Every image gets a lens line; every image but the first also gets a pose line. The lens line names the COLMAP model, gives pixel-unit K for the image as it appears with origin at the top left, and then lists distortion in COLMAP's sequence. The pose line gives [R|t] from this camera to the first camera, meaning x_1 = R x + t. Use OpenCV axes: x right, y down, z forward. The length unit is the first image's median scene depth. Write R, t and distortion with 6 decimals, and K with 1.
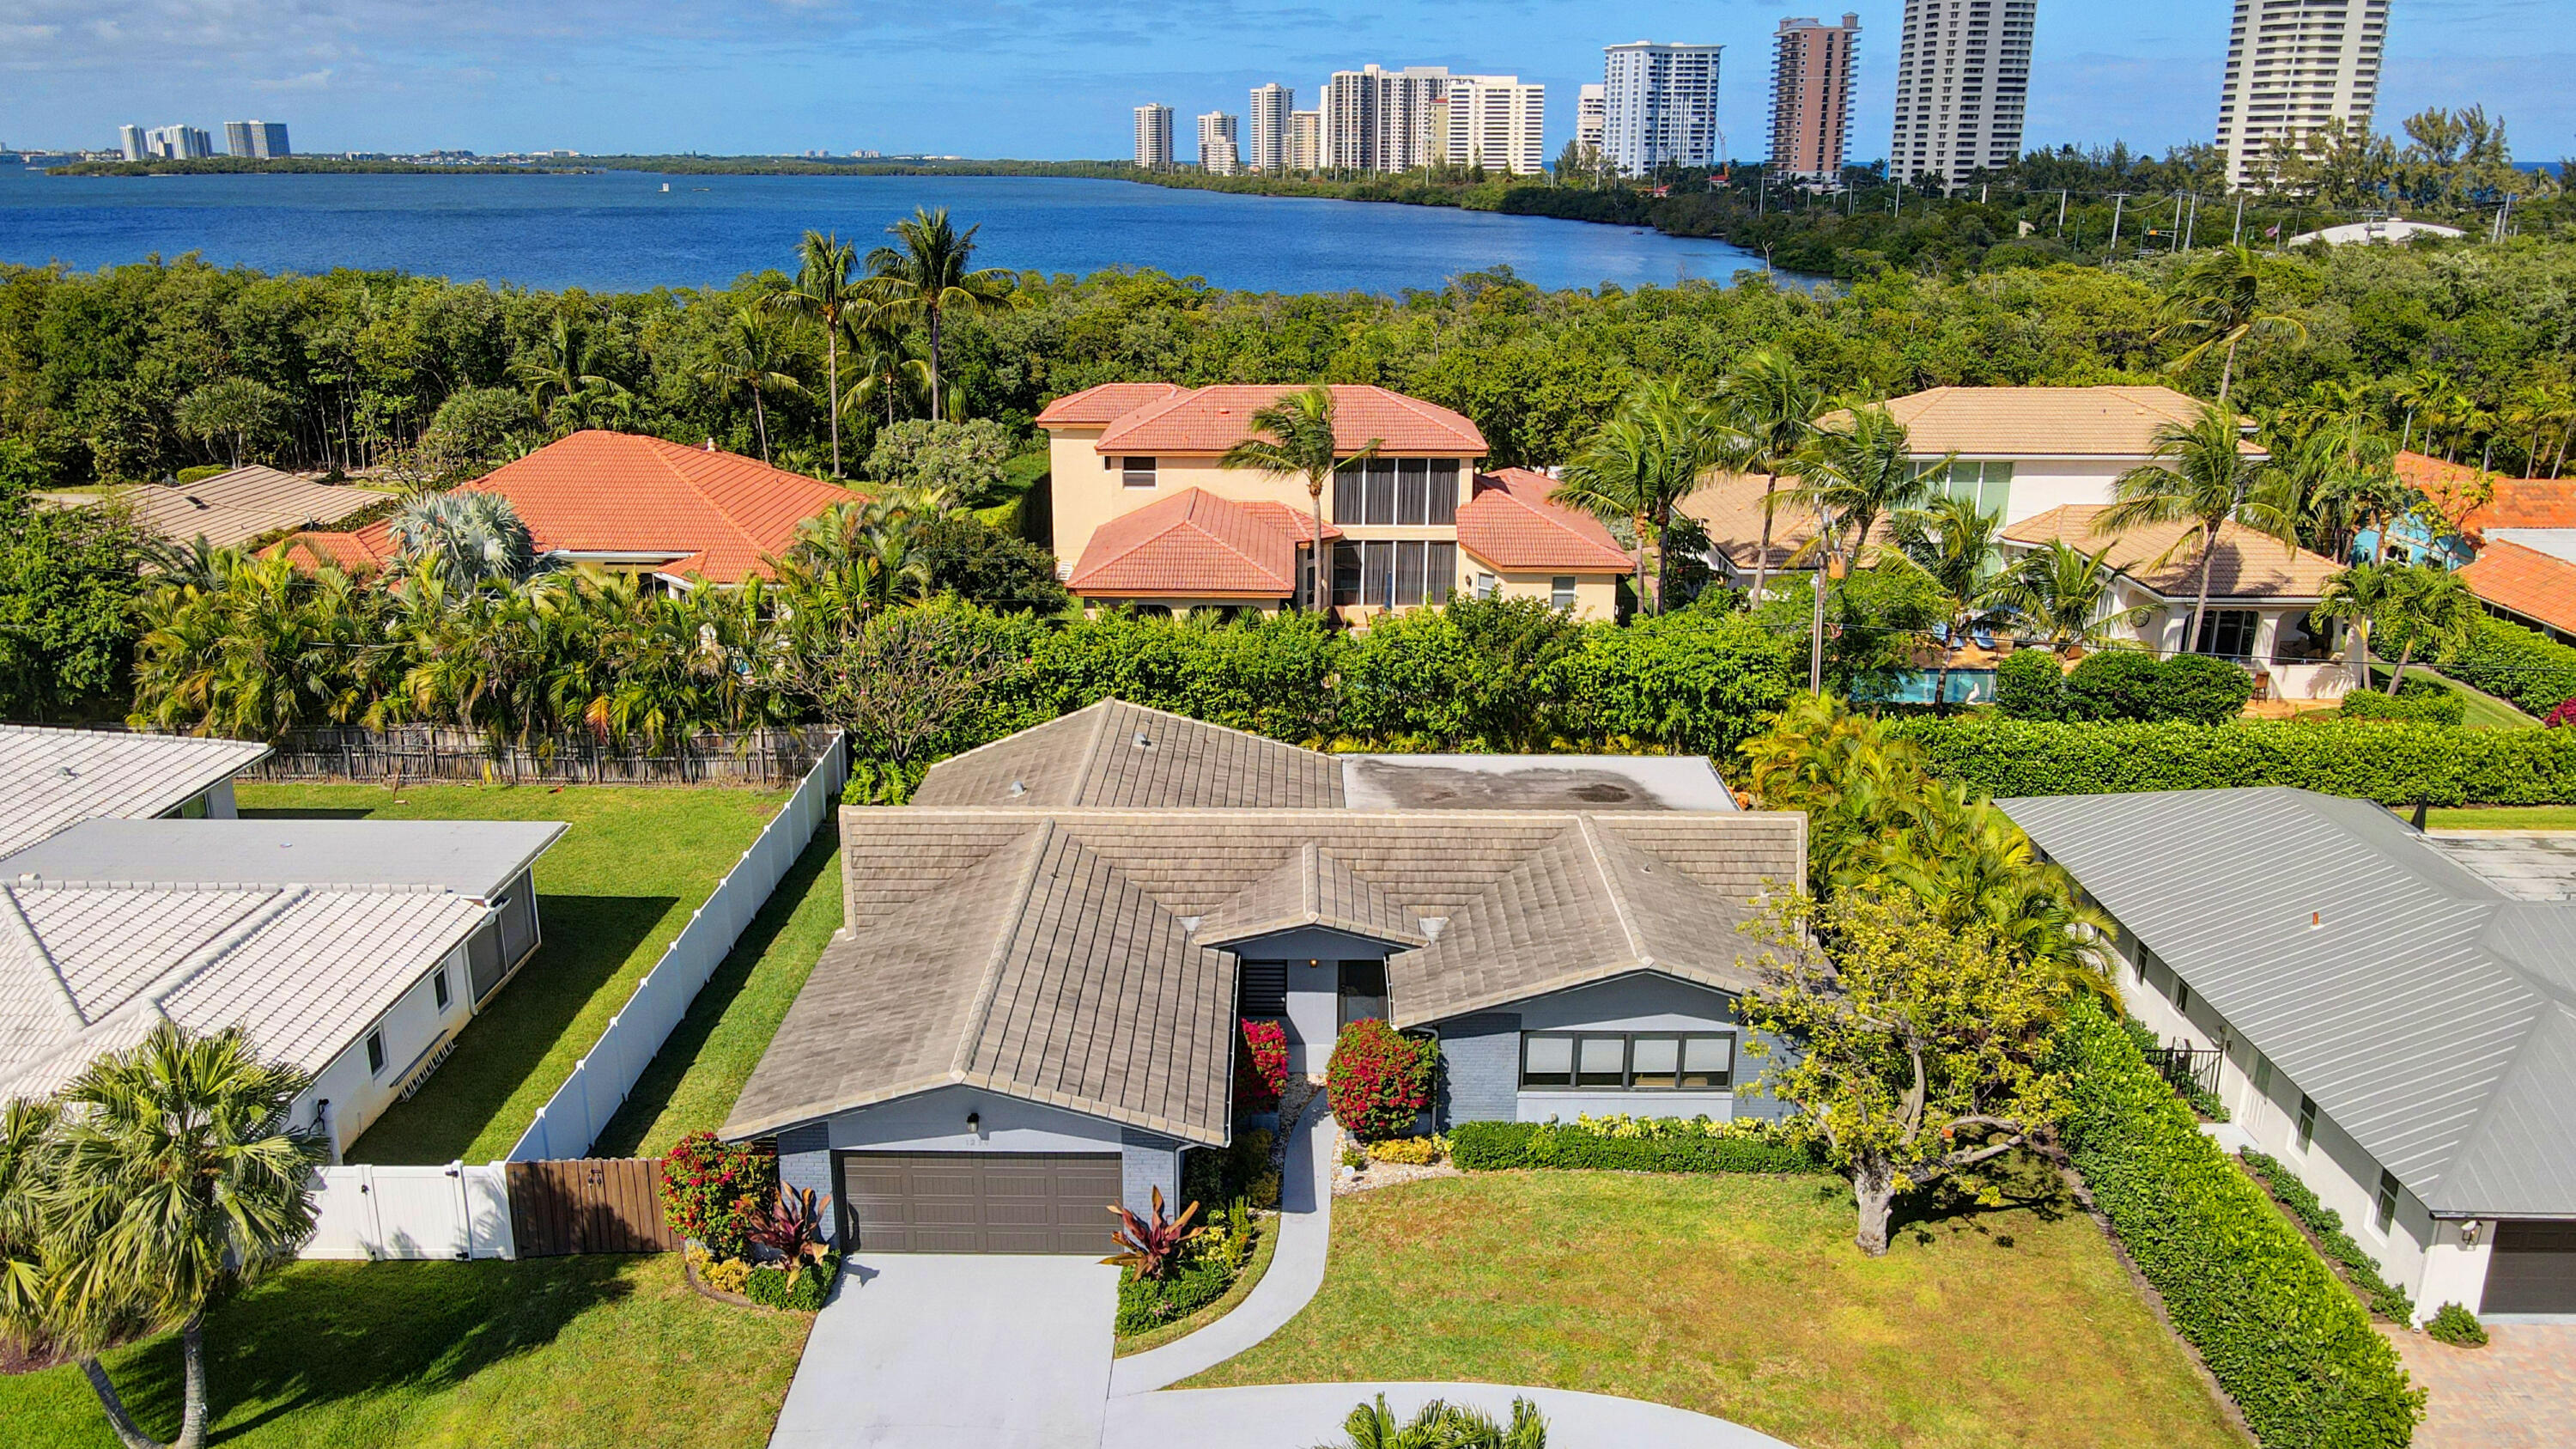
lens RADIAL K [[1911.7, 0, 1272.8], [0, 1911.7, 723.6], [0, 0, 1]] dist [0.003494, 0.013397]
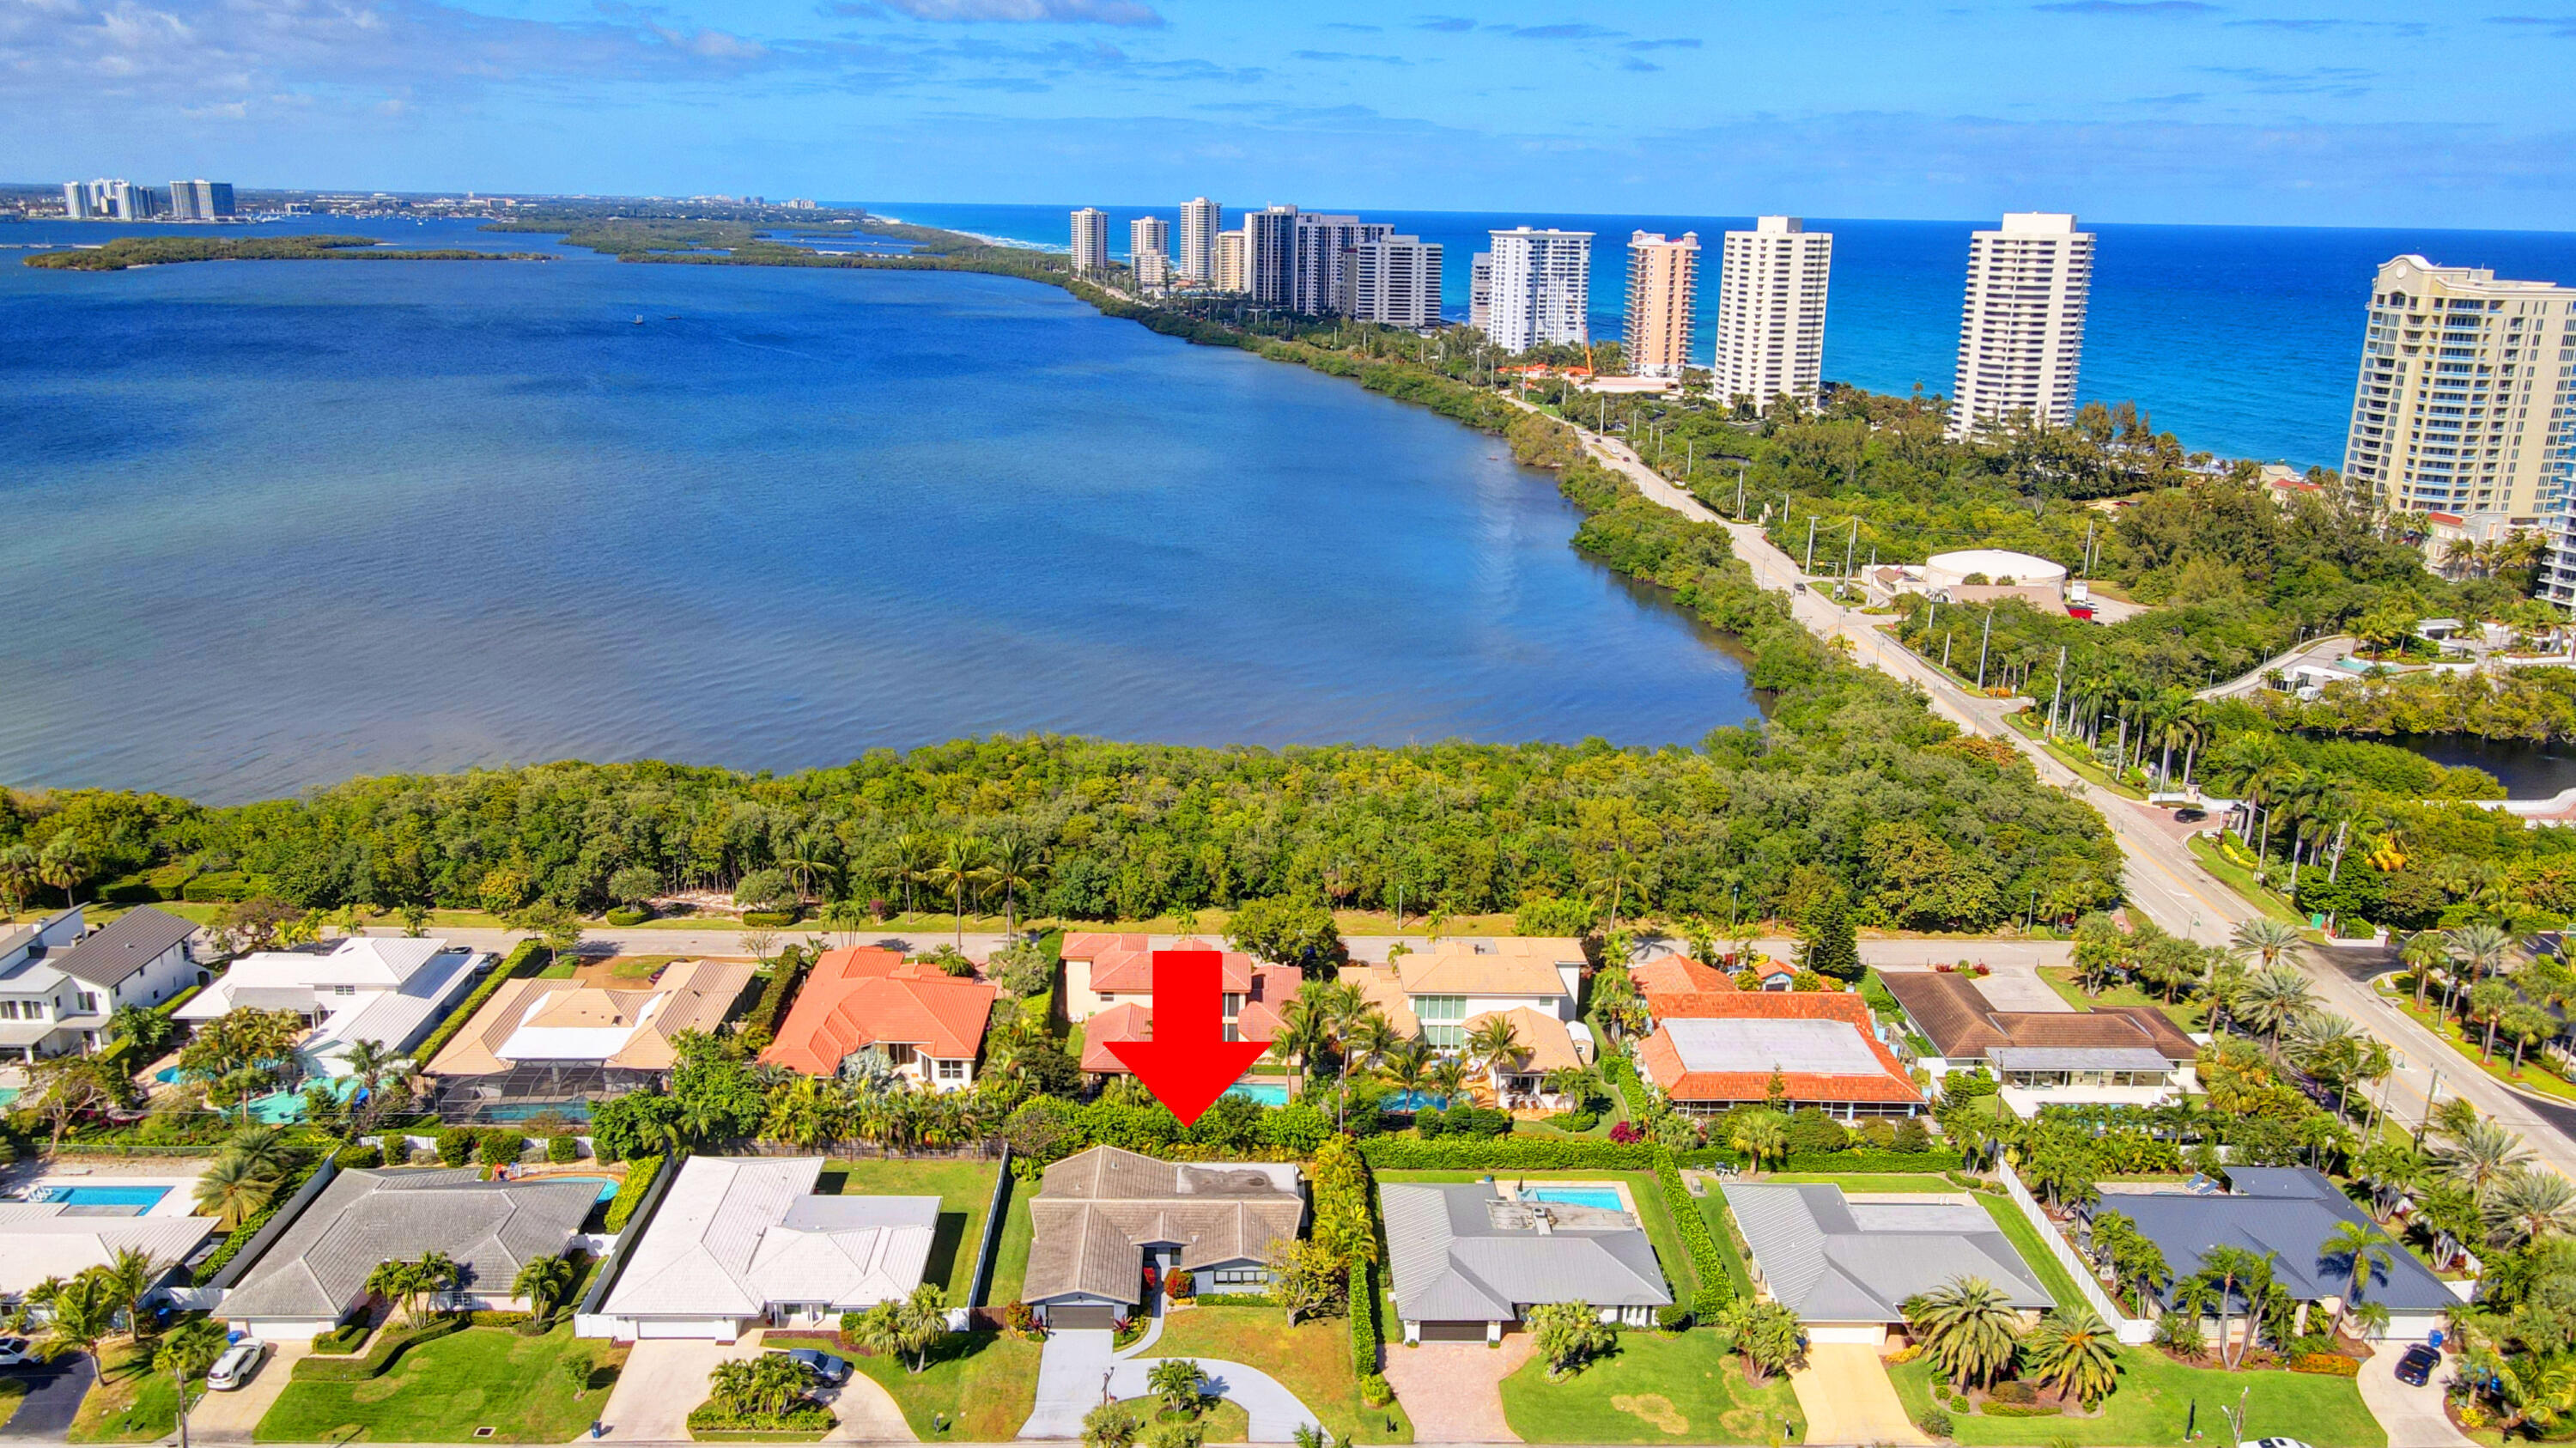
lens RADIAL K [[1911.6, 0, 1272.8], [0, 1911.6, 723.1], [0, 0, 1]] dist [0.003494, 0.013397]
pose [[0.999302, 0.006194, 0.036846, 0.097724], [-0.005428, 0.999768, -0.020863, -0.879767], [-0.036966, 0.020649, 0.999103, -2.947475]]
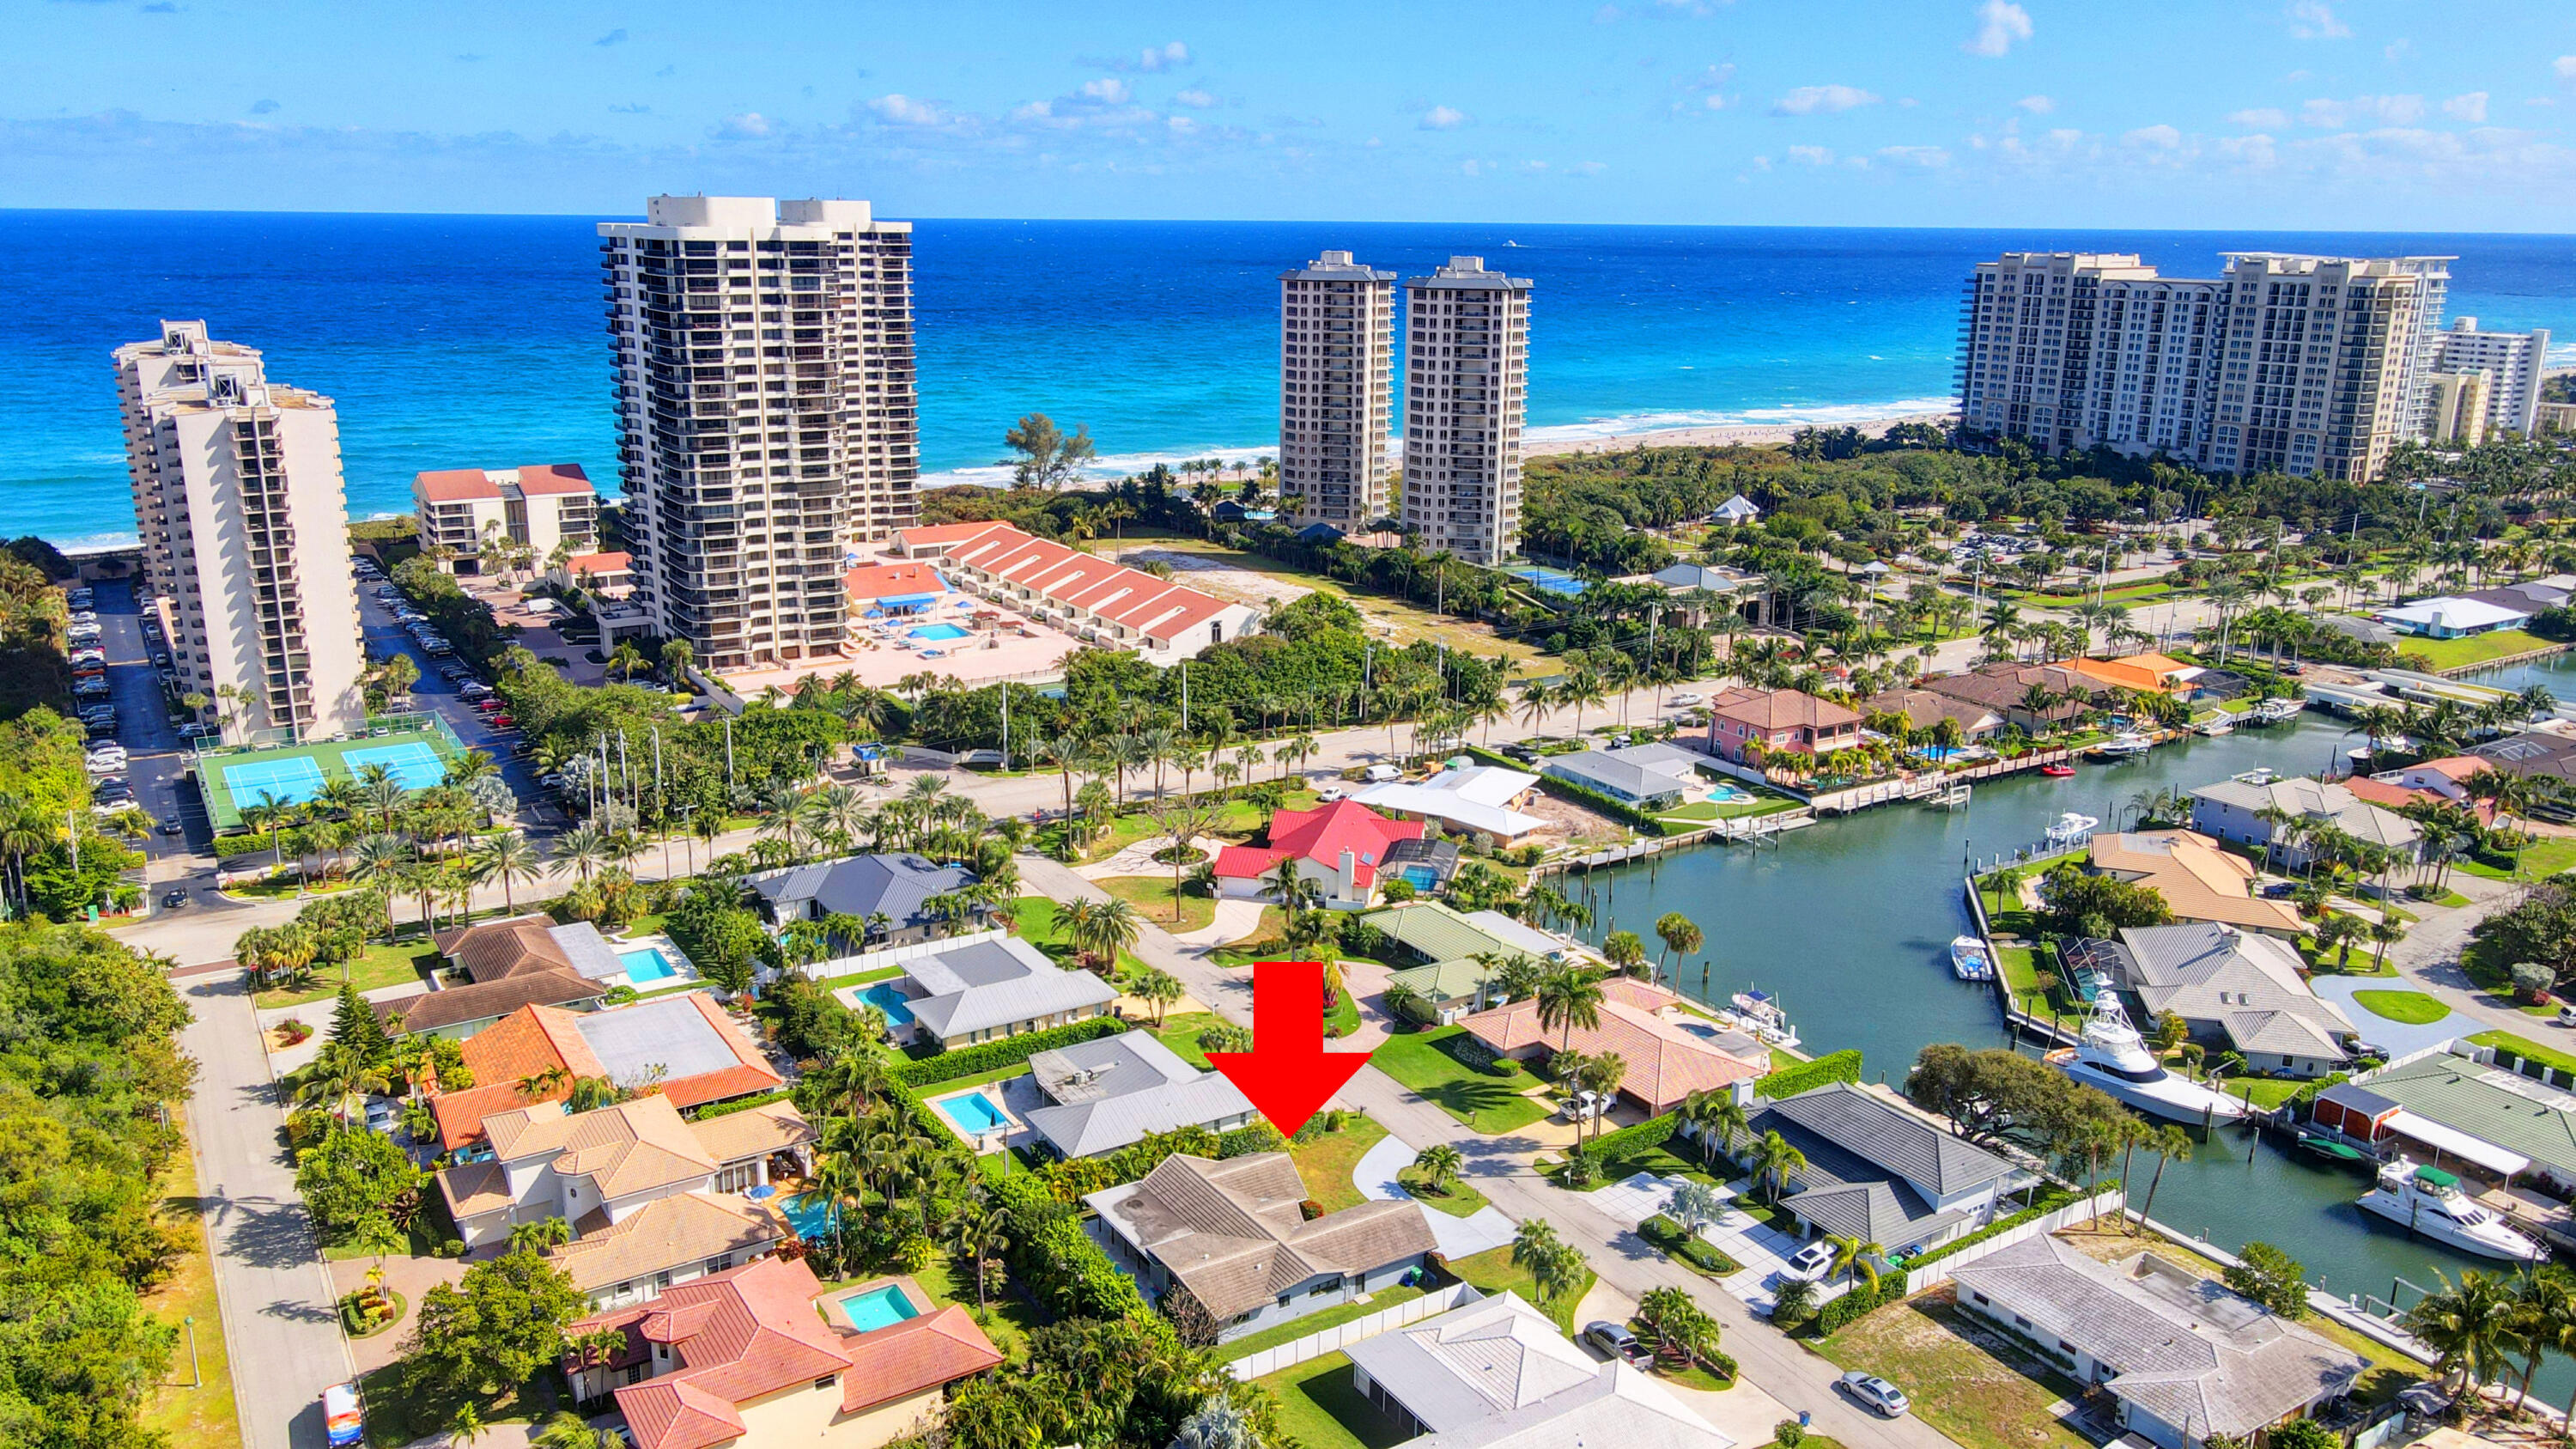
lens RADIAL K [[1911.7, 0, 1272.8], [0, 1911.7, 723.6], [0, 0, 1]] dist [0.003494, 0.013397]
pose [[-0.535196, -0.228336, 0.813282, -3.101852], [0.230505, 0.886761, 0.400654, -2.497694], [-0.812670, 0.401893, -0.421958, 2.387649]]
